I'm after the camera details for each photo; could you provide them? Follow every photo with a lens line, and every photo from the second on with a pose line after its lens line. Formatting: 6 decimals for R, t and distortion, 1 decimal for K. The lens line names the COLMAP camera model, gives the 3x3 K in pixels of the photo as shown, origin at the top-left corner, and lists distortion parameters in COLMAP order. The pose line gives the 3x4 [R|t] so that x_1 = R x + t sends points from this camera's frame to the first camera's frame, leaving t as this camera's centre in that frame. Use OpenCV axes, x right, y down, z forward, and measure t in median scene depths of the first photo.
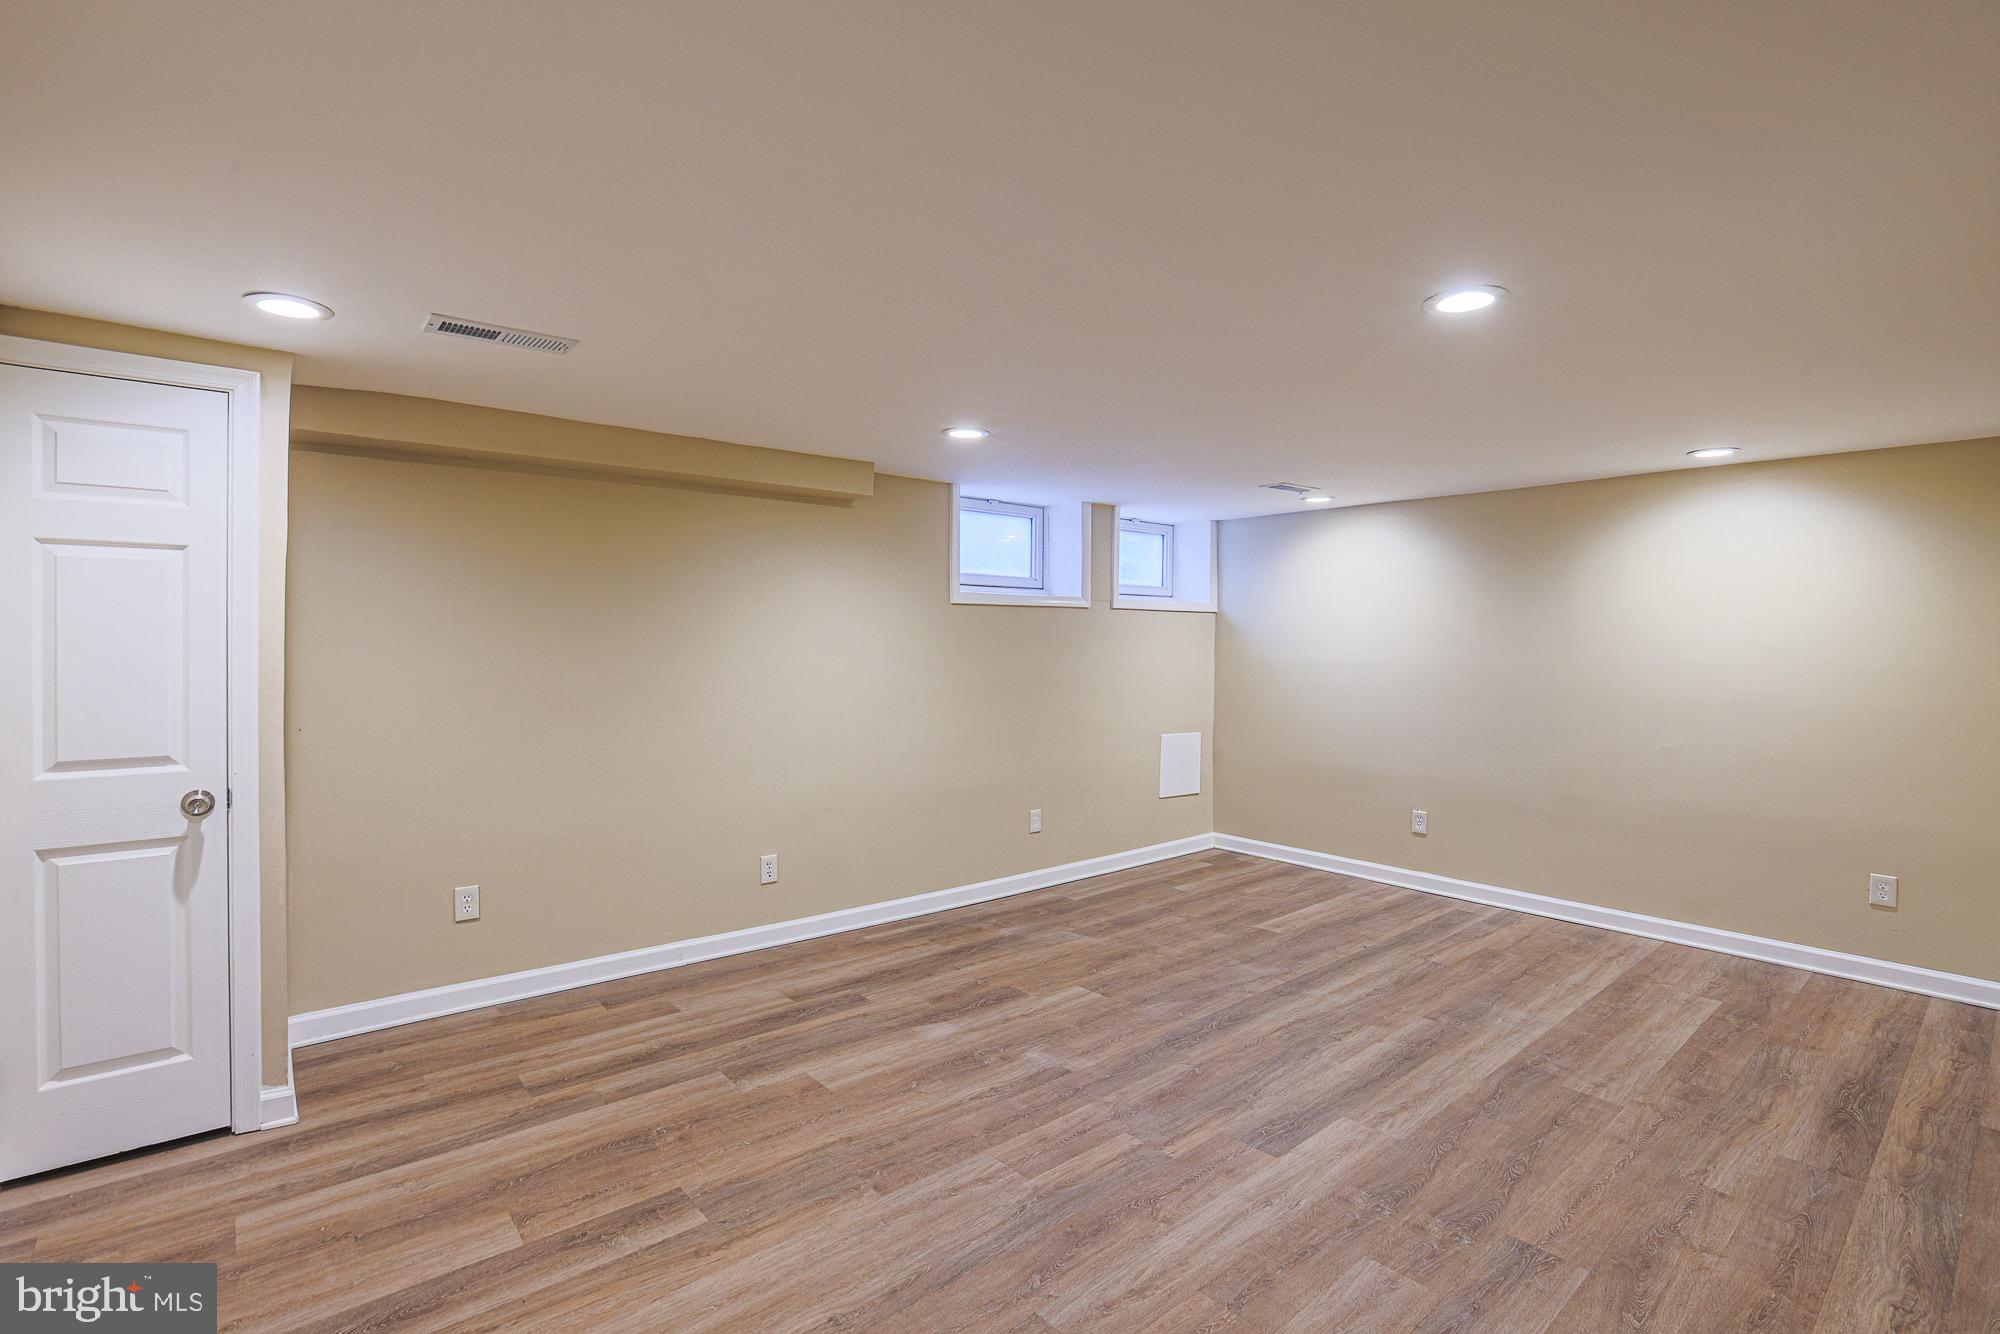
lens RADIAL K [[924.5, 0, 991.7], [0, 924.5, 653.3], [0, 0, 1]] dist [-0.063545, 0.027473]
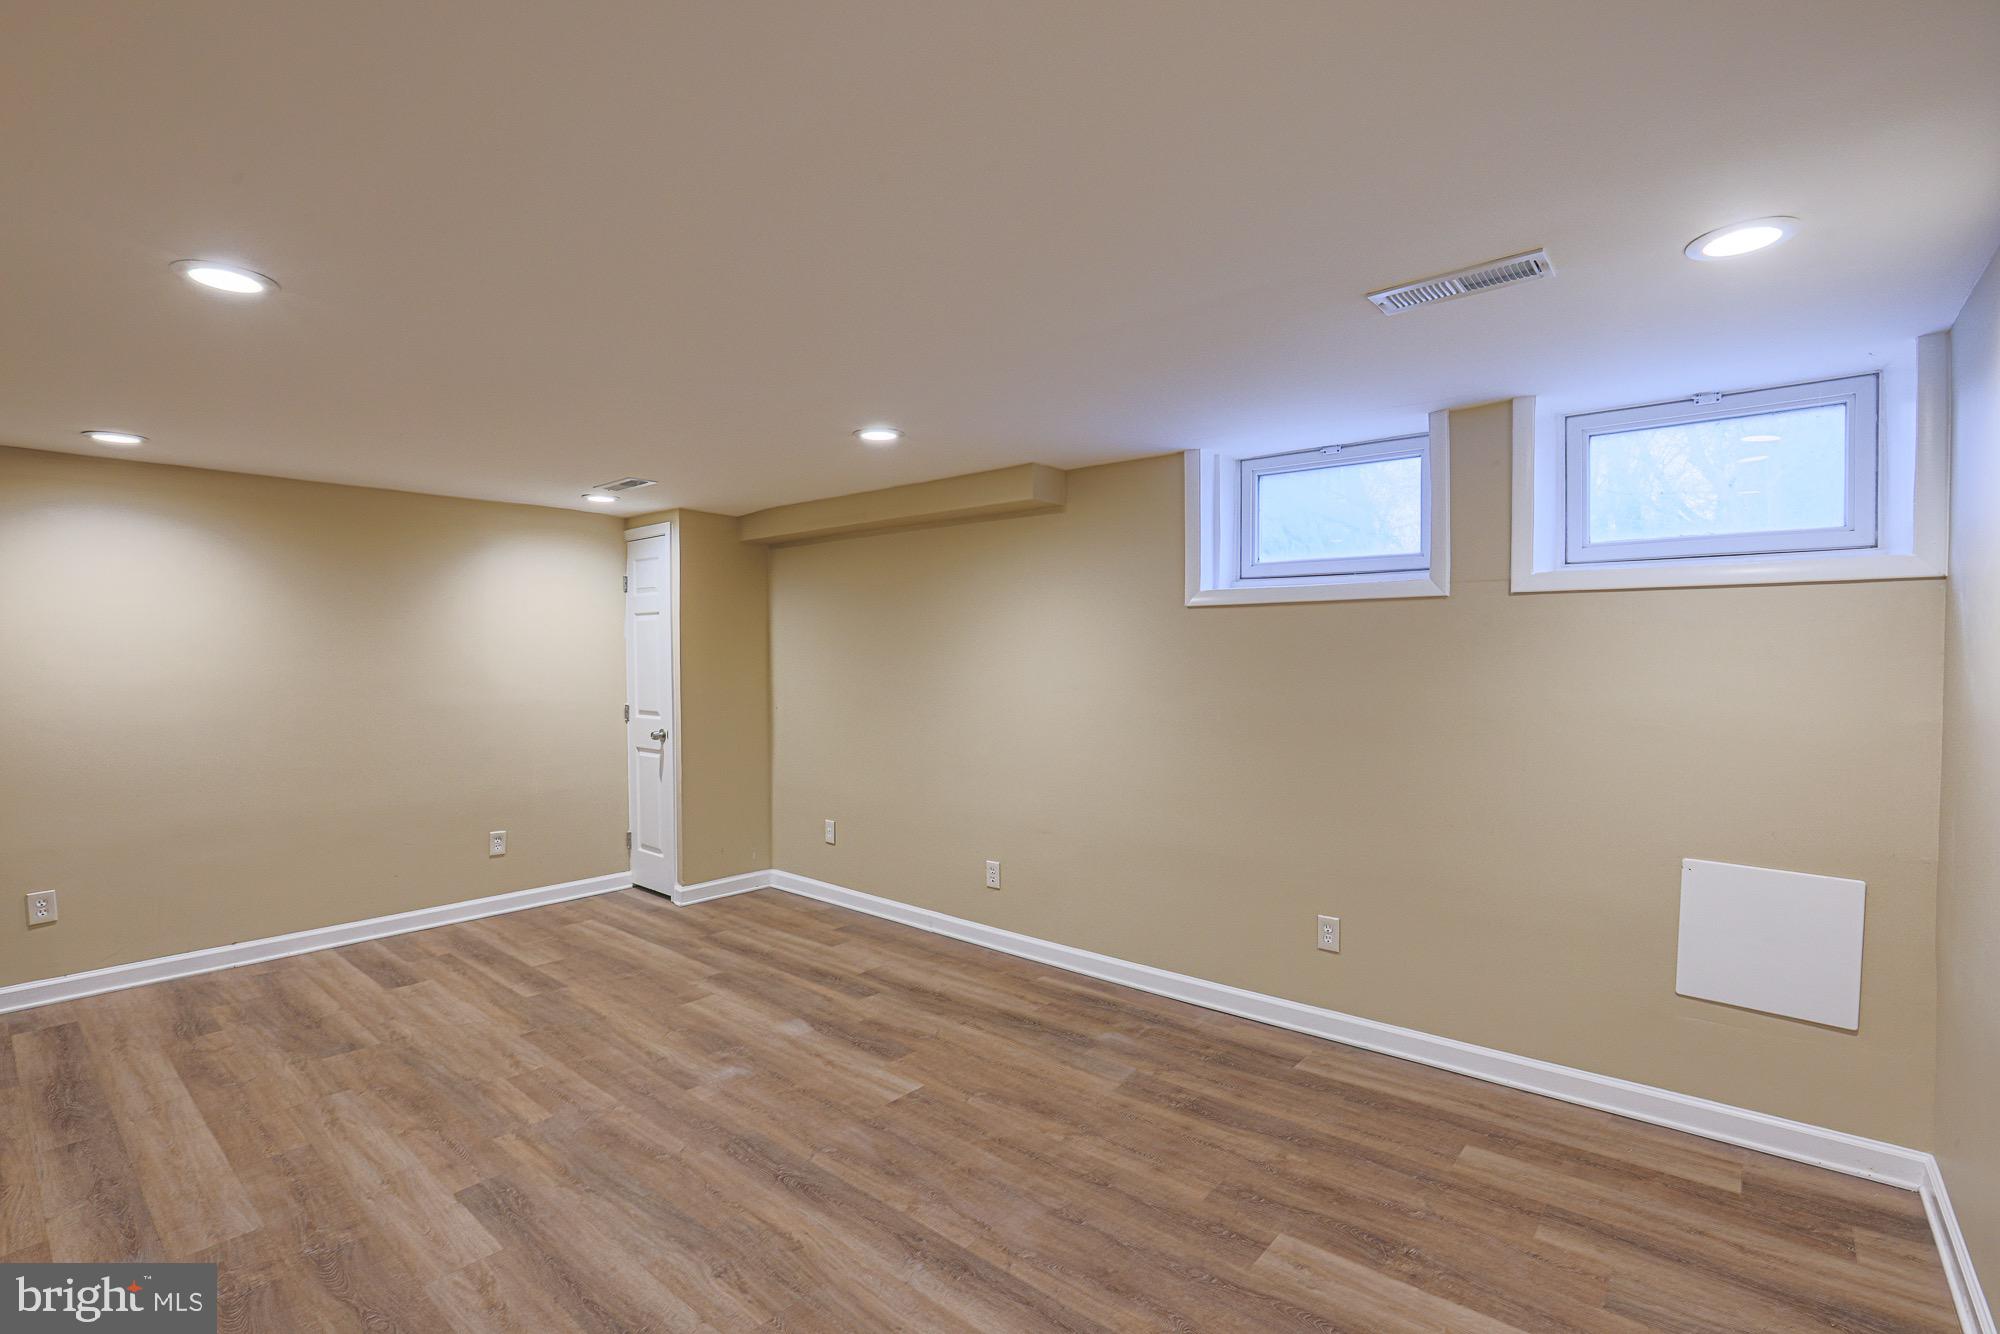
lens RADIAL K [[924.5, 0, 991.7], [0, 924.5, 653.3], [0, 0, 1]] dist [-0.063545, 0.027473]
pose [[0.172484, -0.005829, -0.984995, 0.960387], [-0.012735, 0.999886, -0.008147, -0.009730], [0.984930, 0.013949, 0.172390, 0.988616]]
